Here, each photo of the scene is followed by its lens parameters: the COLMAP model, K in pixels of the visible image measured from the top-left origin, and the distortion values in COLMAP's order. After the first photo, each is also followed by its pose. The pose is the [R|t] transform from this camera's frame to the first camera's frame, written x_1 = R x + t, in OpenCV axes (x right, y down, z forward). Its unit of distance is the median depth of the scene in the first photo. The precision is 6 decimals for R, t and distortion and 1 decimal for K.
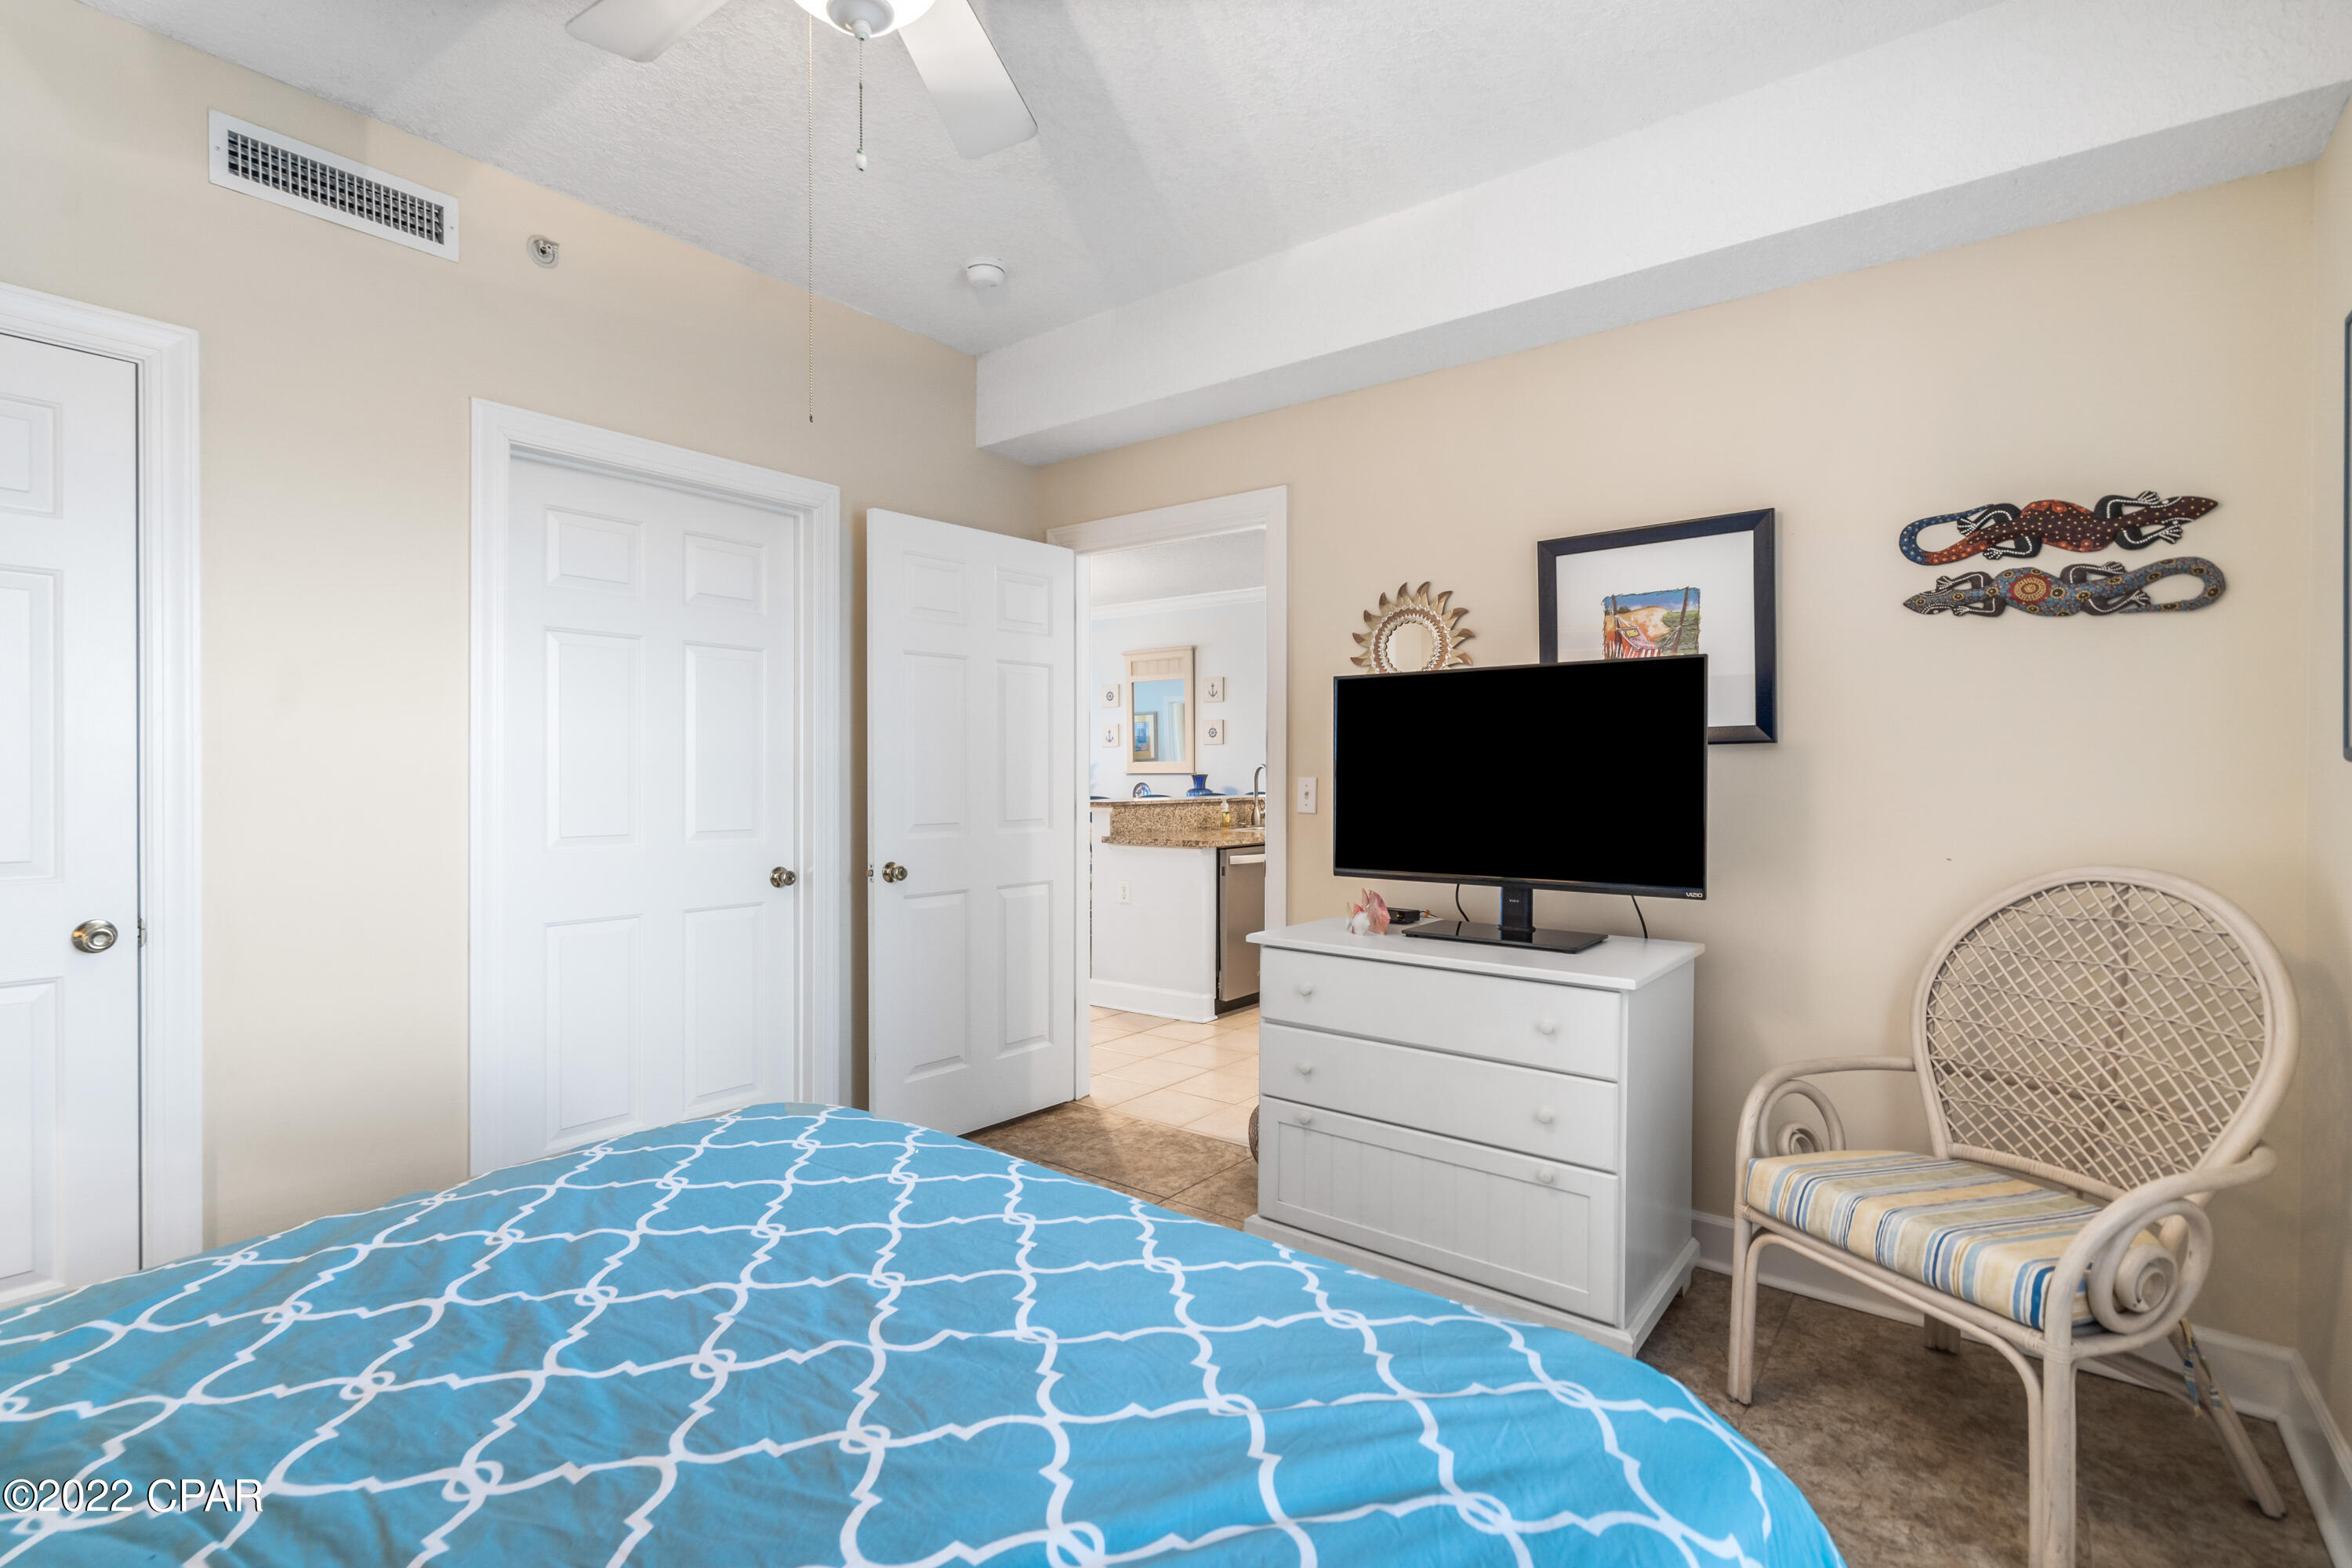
lens RADIAL K [[1089.5, 0, 1178.8], [0, 1089.5, 771.8], [0, 0, 1]] dist [-0.000367, -0.000285]
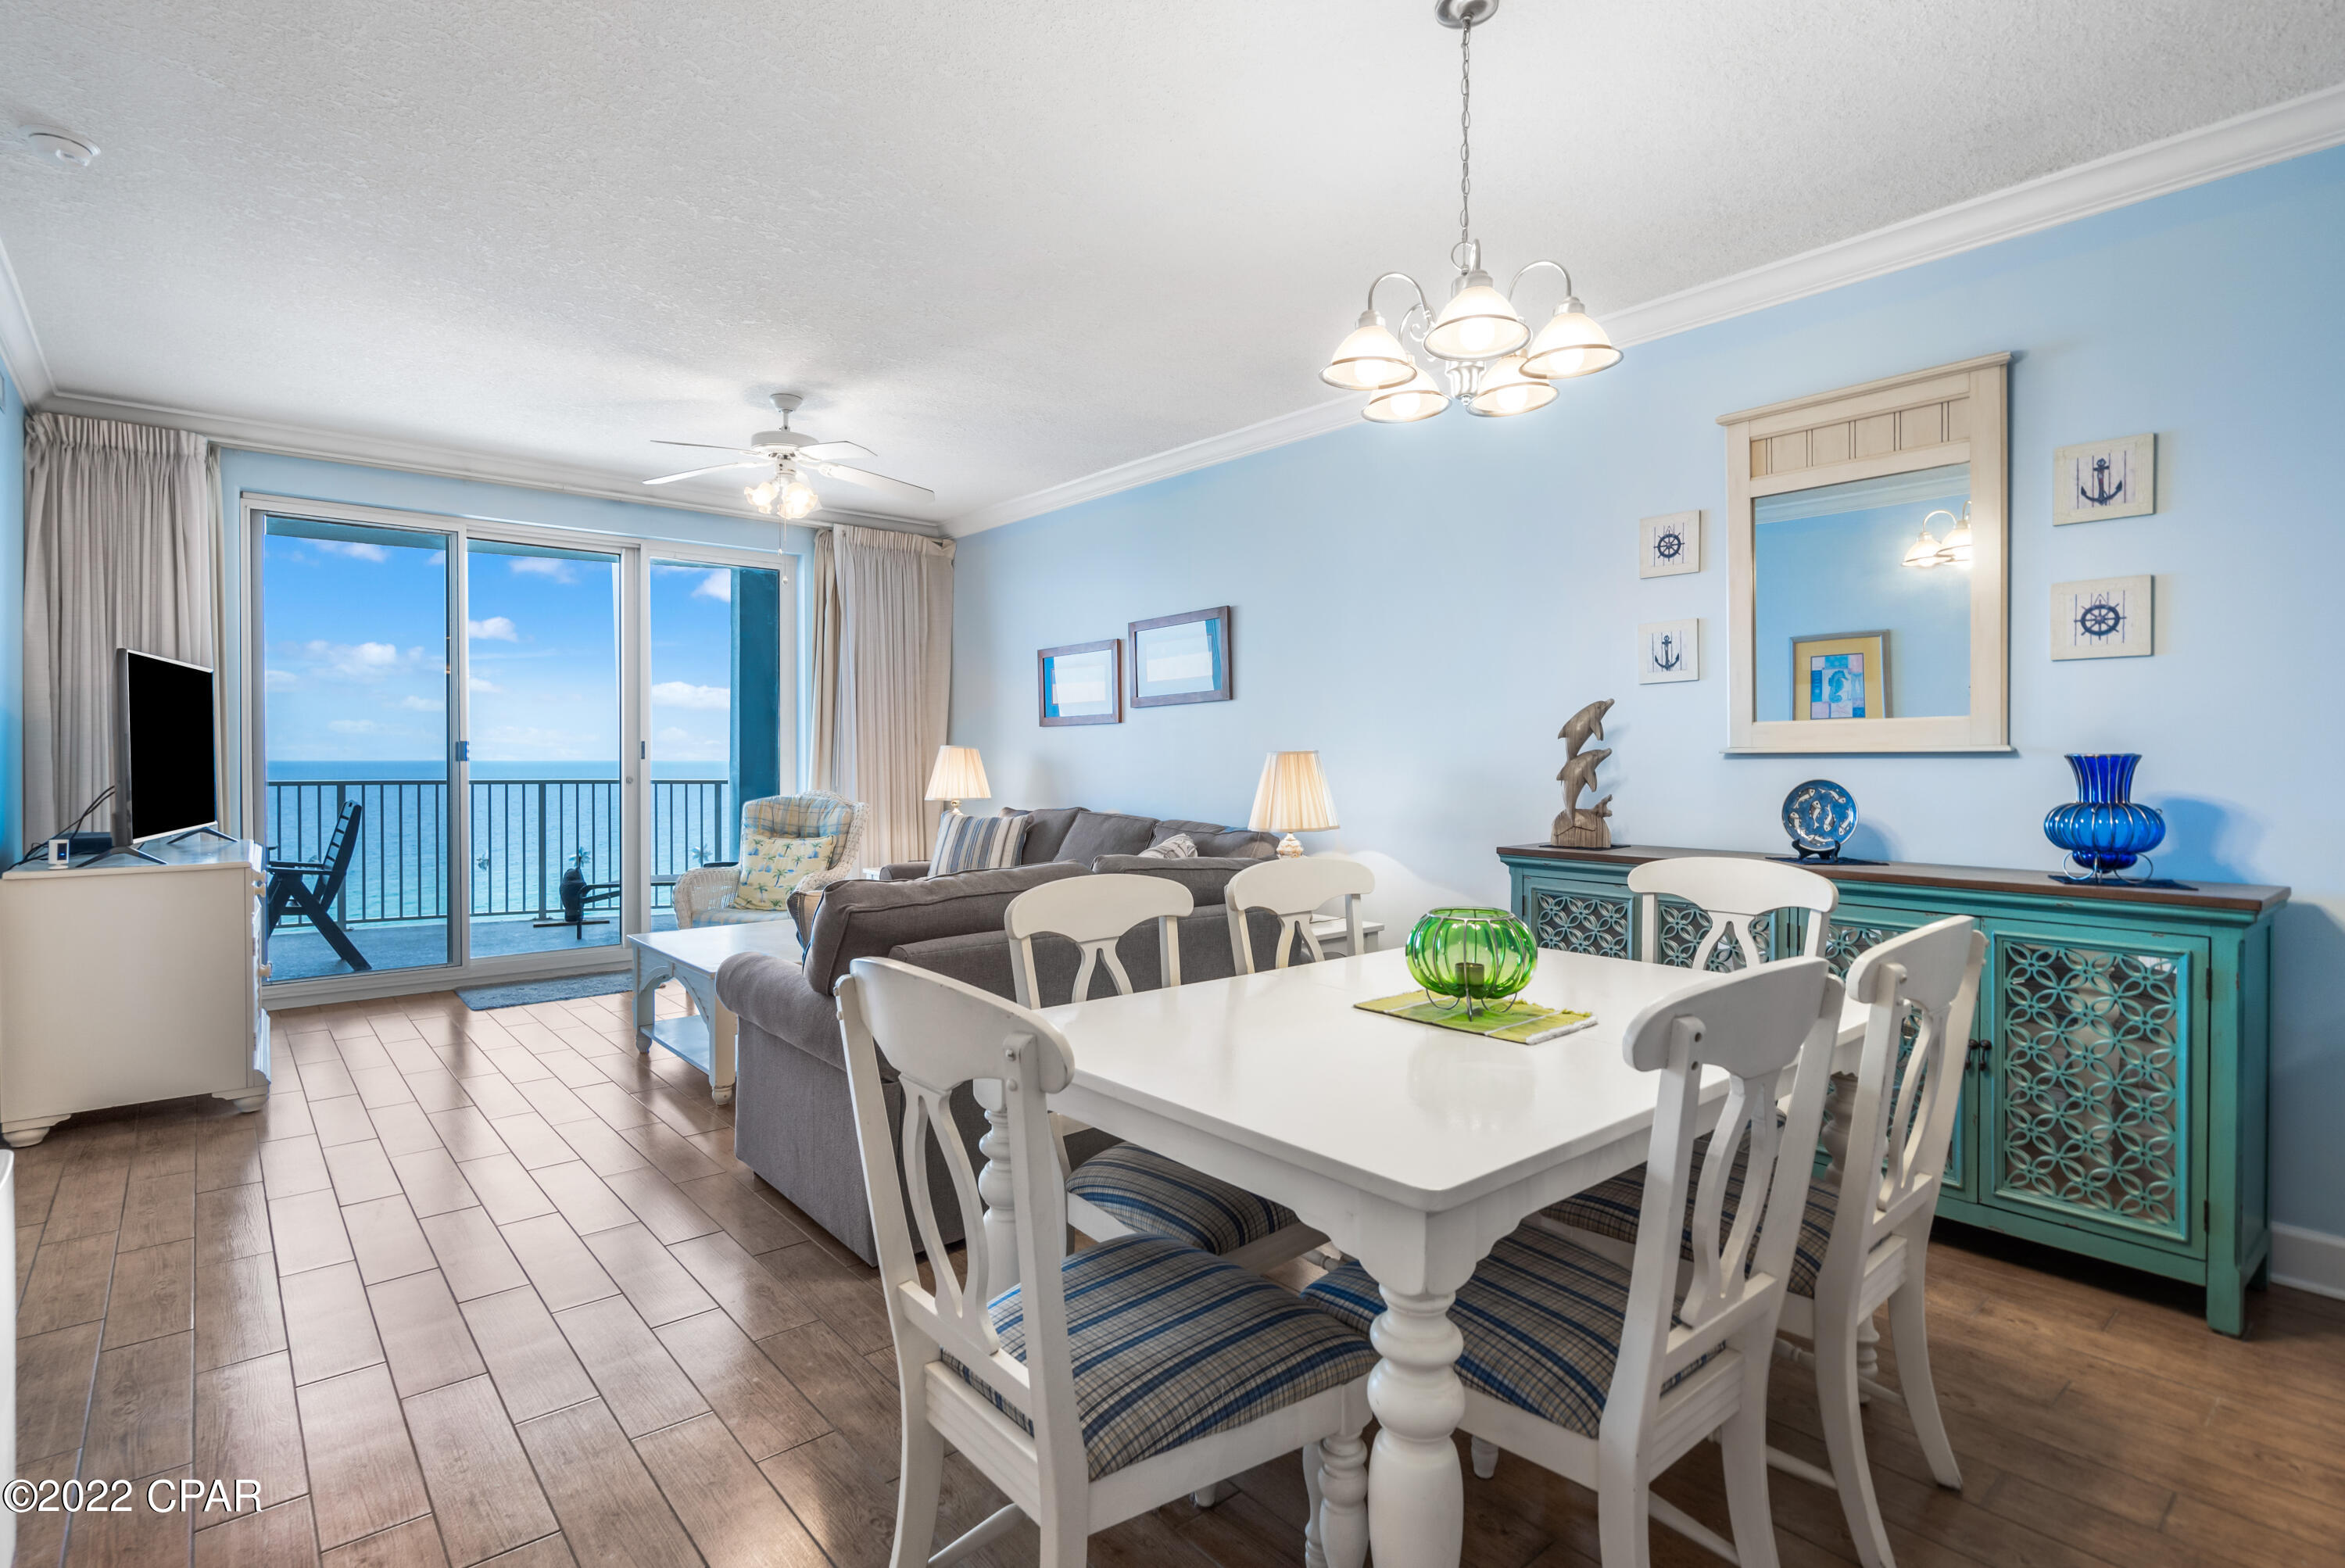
lens RADIAL K [[1141.1, 0, 1160.4], [0, 1141.1, 767.1], [0, 0, 1]] dist [0.000674, 0.000616]
pose [[0.976899, 0.002276, -0.213688, -0.160913], [-0.000908, 0.999978, 0.006500, 0.004081], [0.213698, -0.006155, 0.976880, 0.628934]]
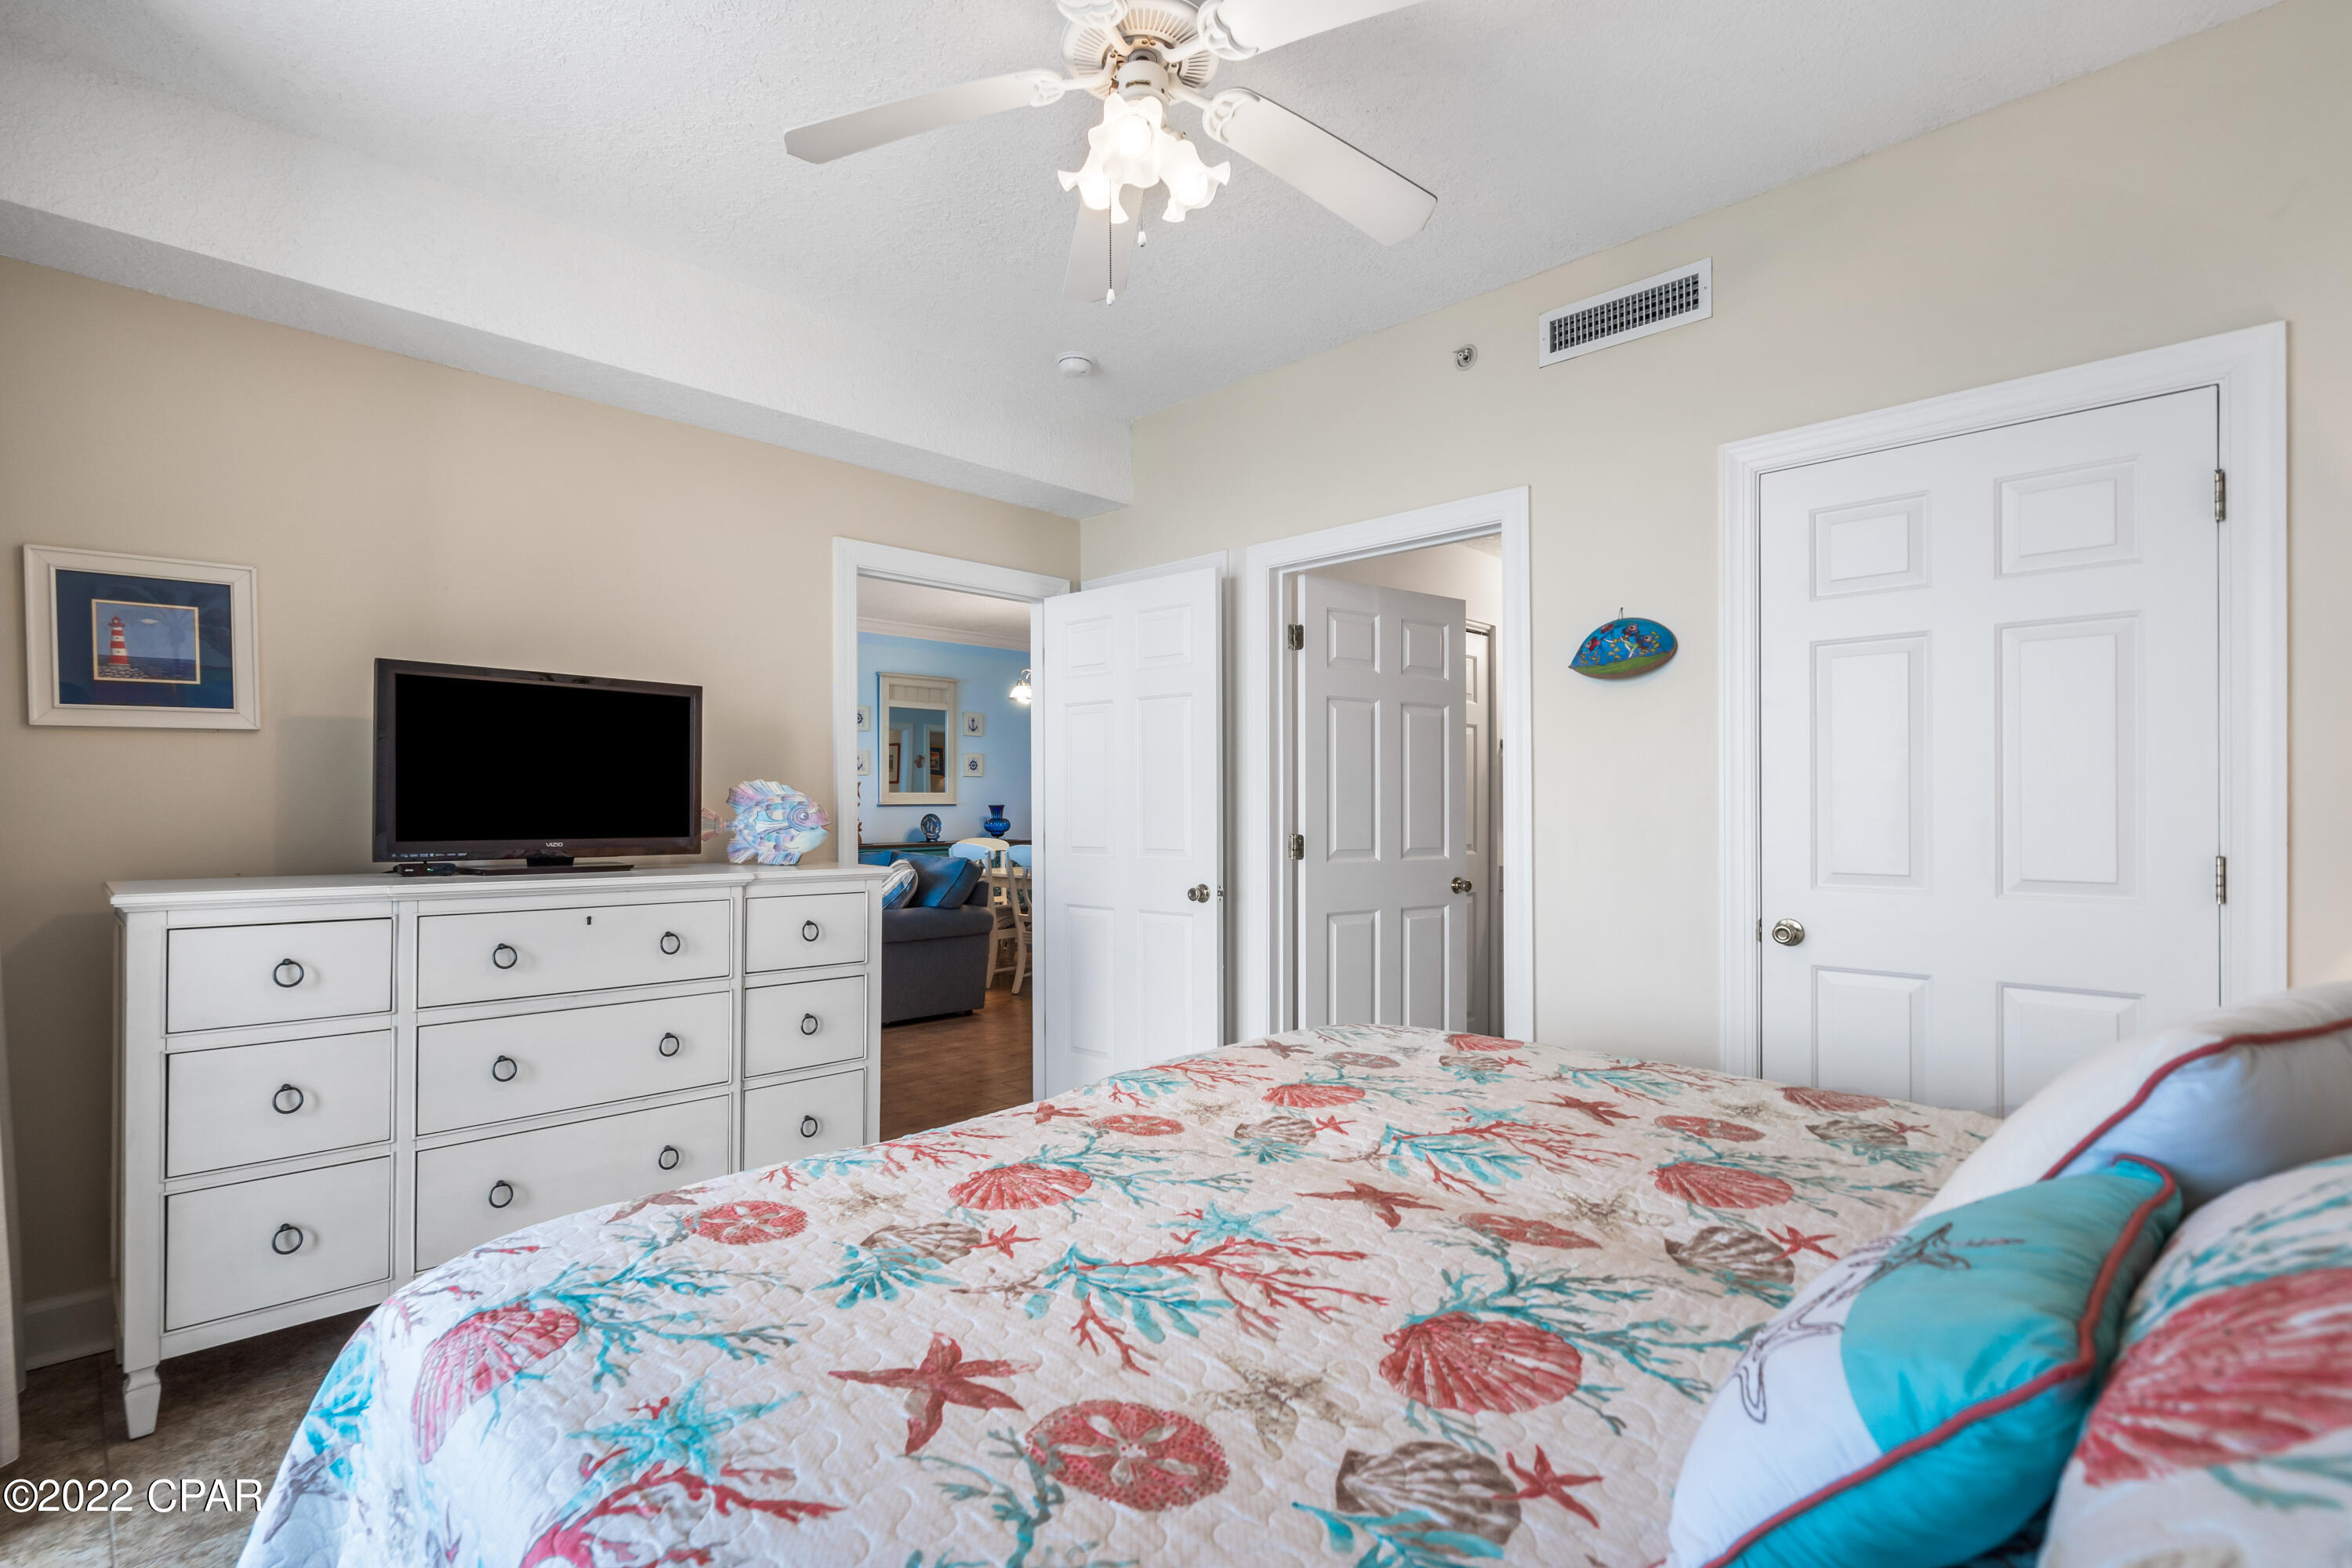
lens RADIAL K [[1124.6, 0, 1184.0], [0, 1124.6, 804.7], [0, 0, 1]] dist [0.080957, 0.000223]
pose [[0.112231, -0.002647, 0.993679, -1.025266], [0.001186, 0.999996, 0.002530, -0.000555], [-0.993681, 0.000895, 0.112234, 0.681057]]
